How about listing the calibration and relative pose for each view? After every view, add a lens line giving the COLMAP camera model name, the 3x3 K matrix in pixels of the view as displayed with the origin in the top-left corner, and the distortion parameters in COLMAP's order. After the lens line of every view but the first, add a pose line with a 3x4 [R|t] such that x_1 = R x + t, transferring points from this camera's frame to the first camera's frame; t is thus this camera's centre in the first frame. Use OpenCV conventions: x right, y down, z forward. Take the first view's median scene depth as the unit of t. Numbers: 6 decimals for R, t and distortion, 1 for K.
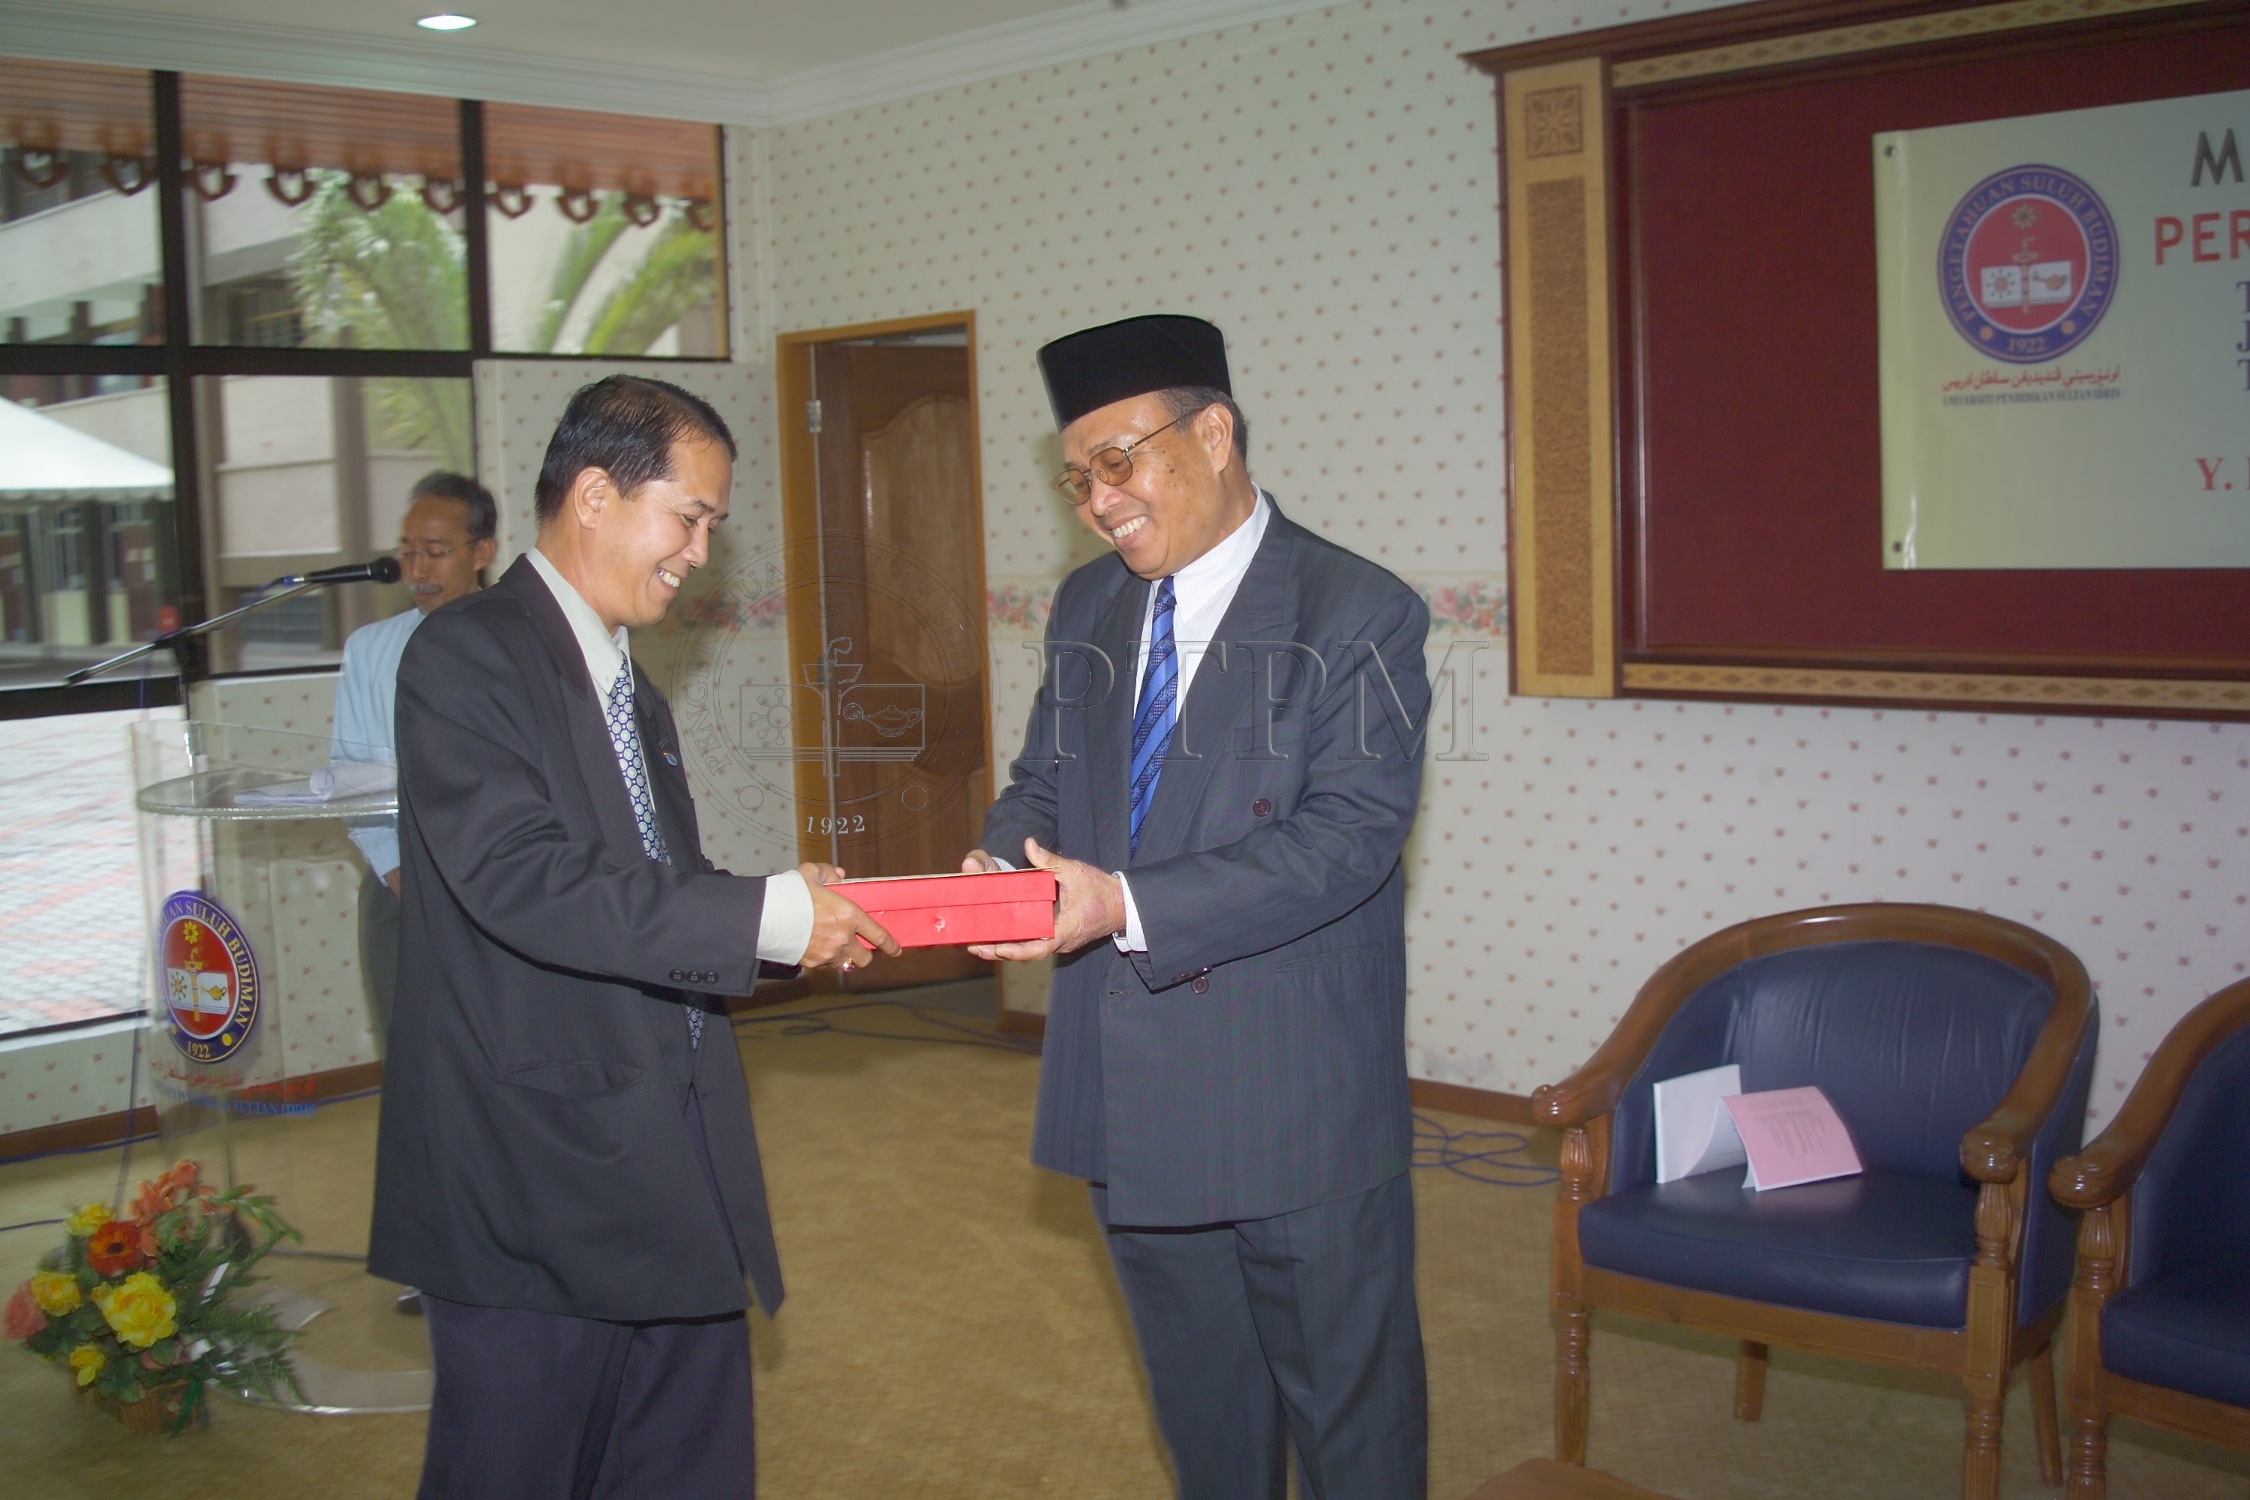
lens RADIAL K [[2361.1, 0, 1125.0], [0, 2361.1, 750.0], [0, 0, 1]] dist [-0.137453, 0.035569]
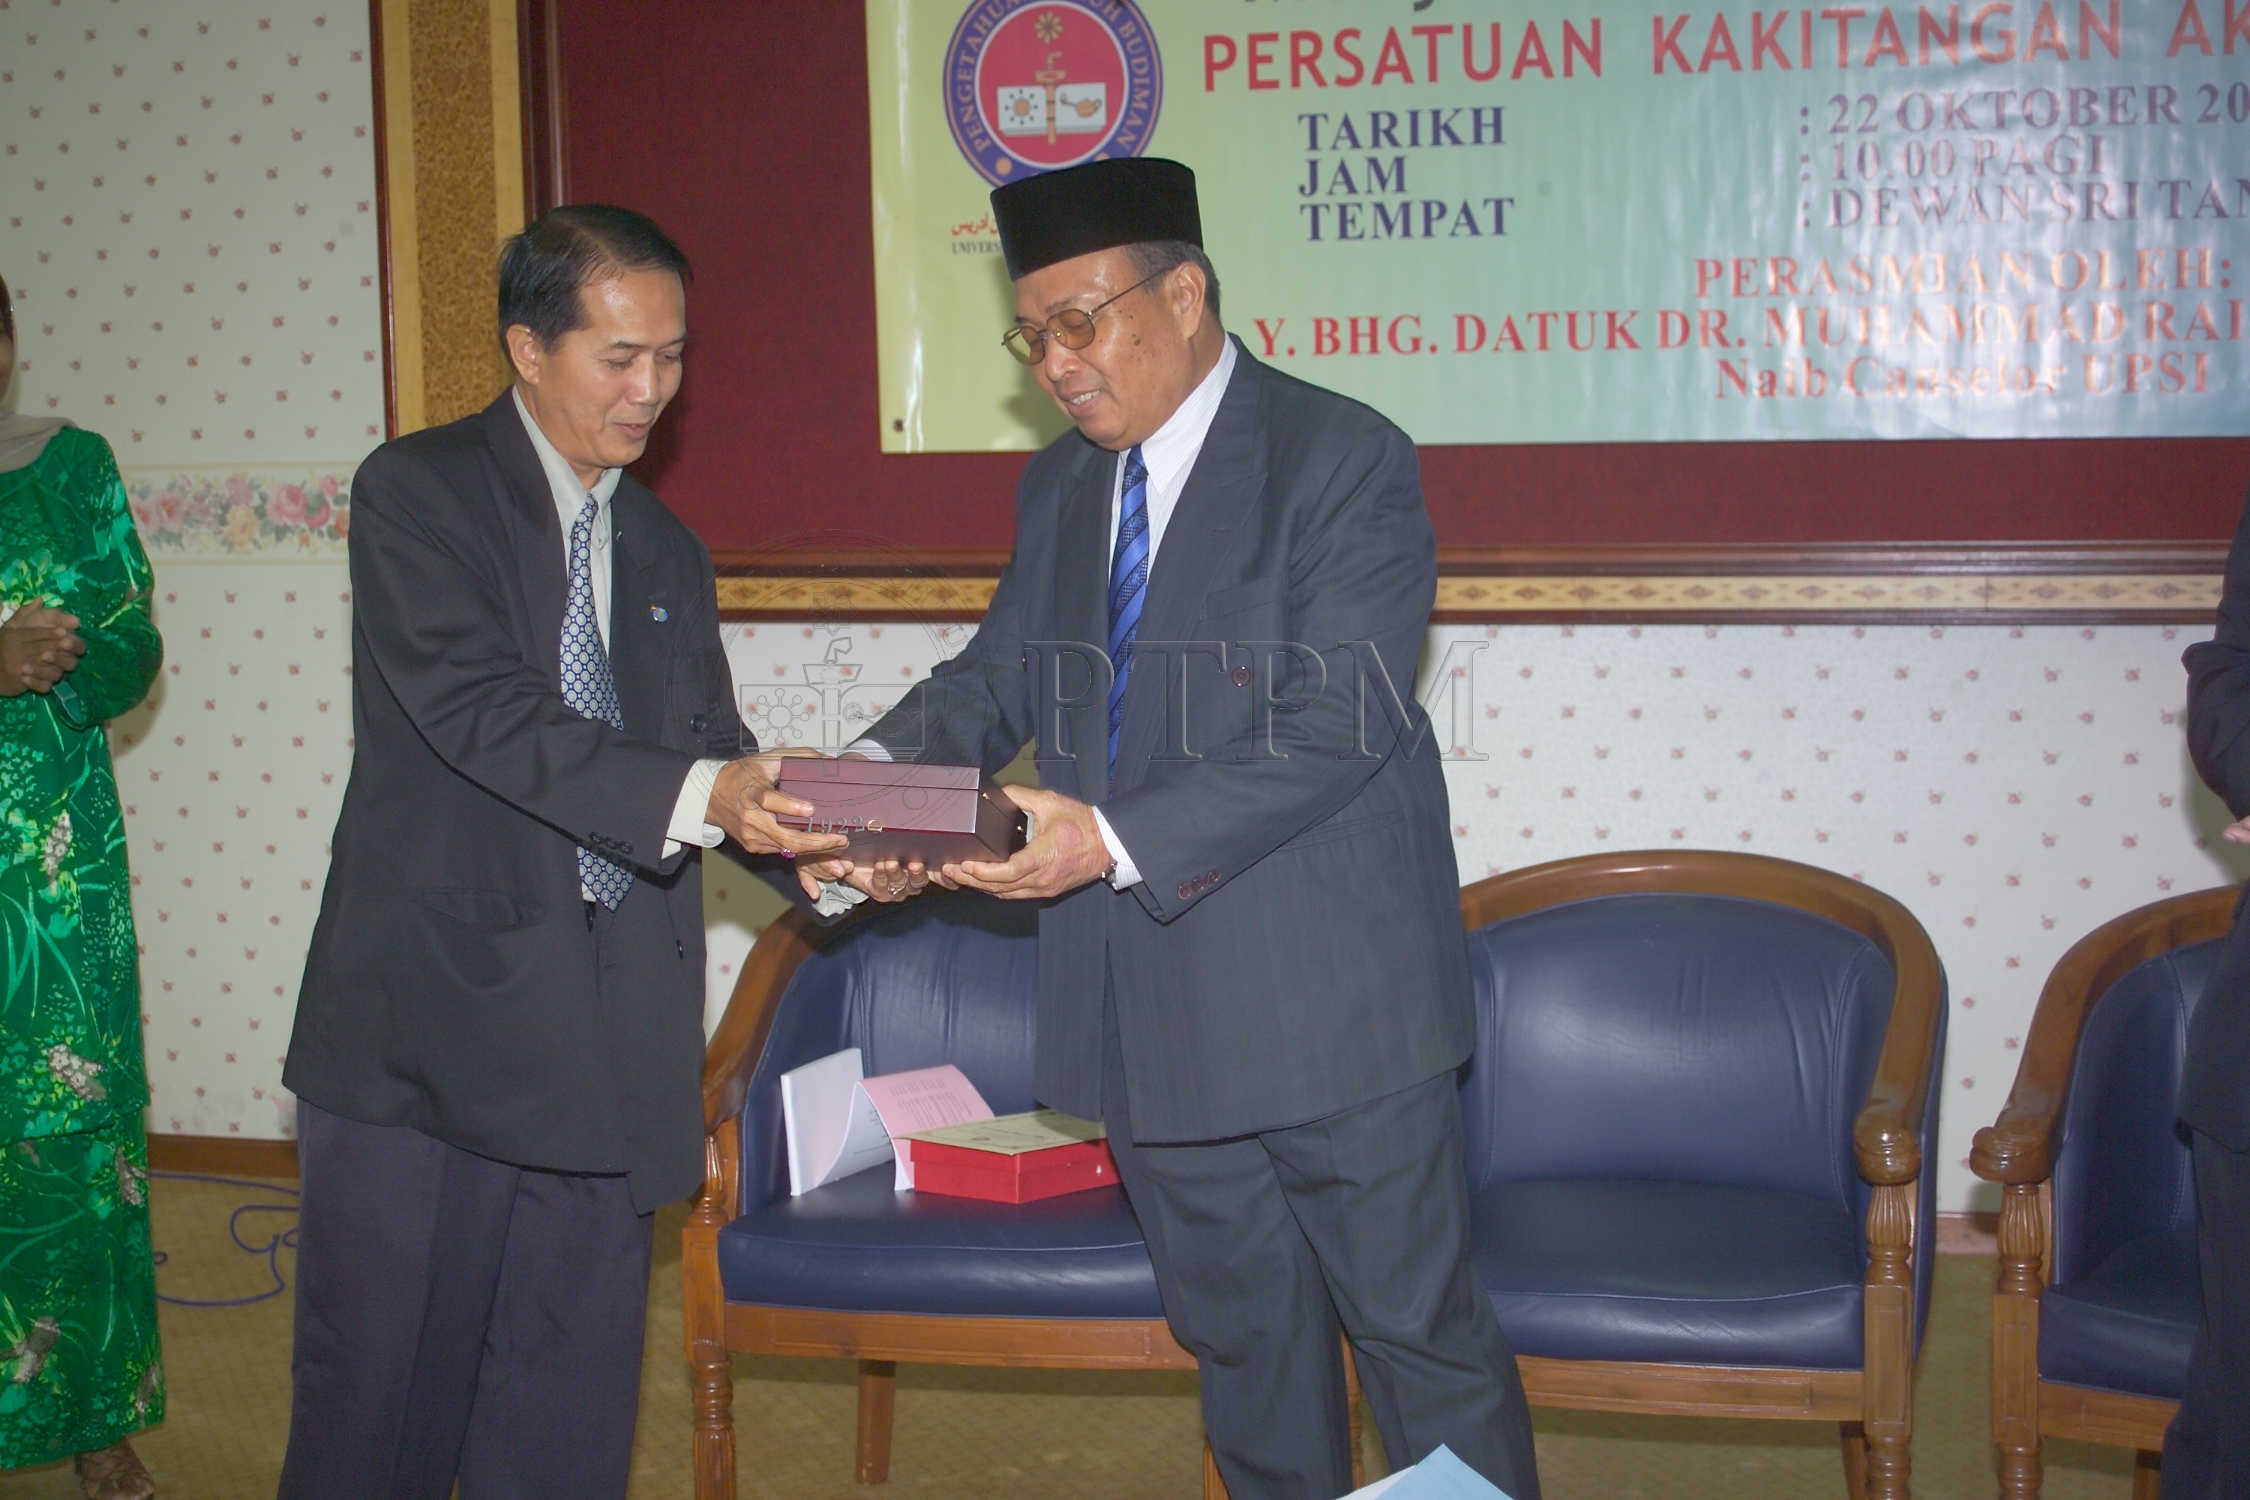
lens RADIAL K [[3256.7, 0, 1125.0], [0, 3256.7, 750.0], [0, 0, 1]] dist [-0.063741, -0.119851]
pose [[0.878739, -0.044951, 0.475181, -0.156355], [0.040175, 0.998988, 0.020208, 0.007401], [-0.475609, 0.001333, 0.879656, -0.049667]]
